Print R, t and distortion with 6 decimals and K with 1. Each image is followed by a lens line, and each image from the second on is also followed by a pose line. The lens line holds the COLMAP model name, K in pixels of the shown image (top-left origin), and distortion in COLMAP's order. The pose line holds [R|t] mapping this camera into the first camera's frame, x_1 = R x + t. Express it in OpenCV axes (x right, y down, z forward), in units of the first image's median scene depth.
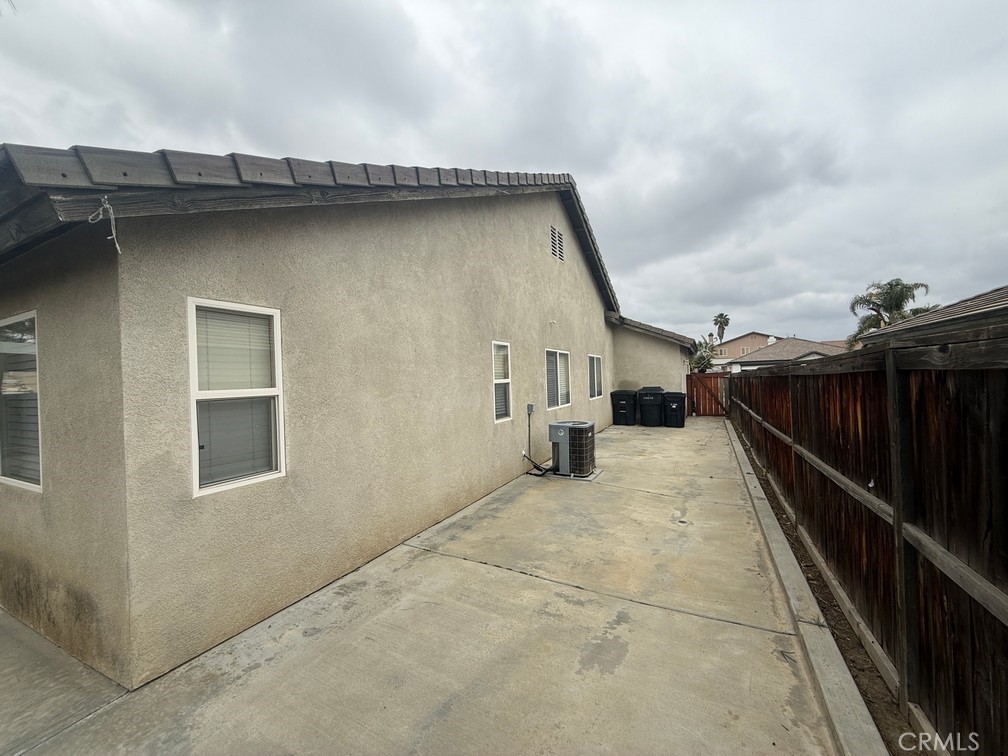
lens RADIAL K [[401.3, 0, 502.1], [0, 401.3, 377.3], [0, 0, 1]] dist [-0.001406, -0.000038]
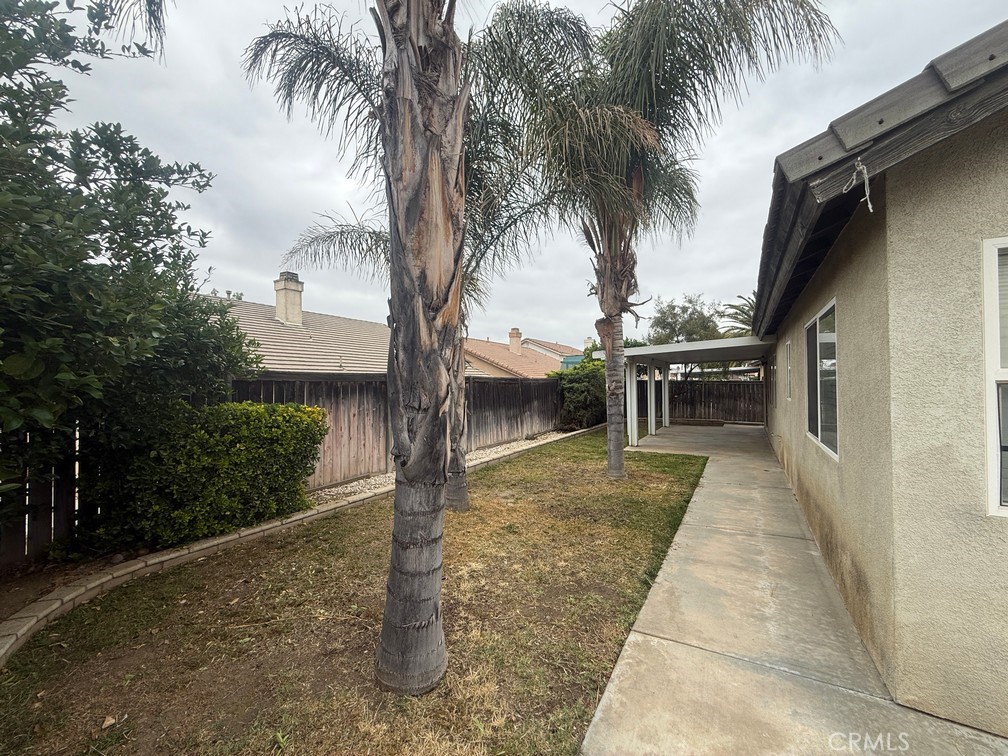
lens RADIAL K [[401.3, 0, 502.1], [0, 401.3, 377.3], [0, 0, 1]] dist [-0.001406, -0.000038]
pose [[-0.074552, 0.018572, -0.997044, 0.018662], [0.005654, 0.999818, 0.018201, 0.034709], [0.997201, -0.004280, -0.074643, 0.190080]]
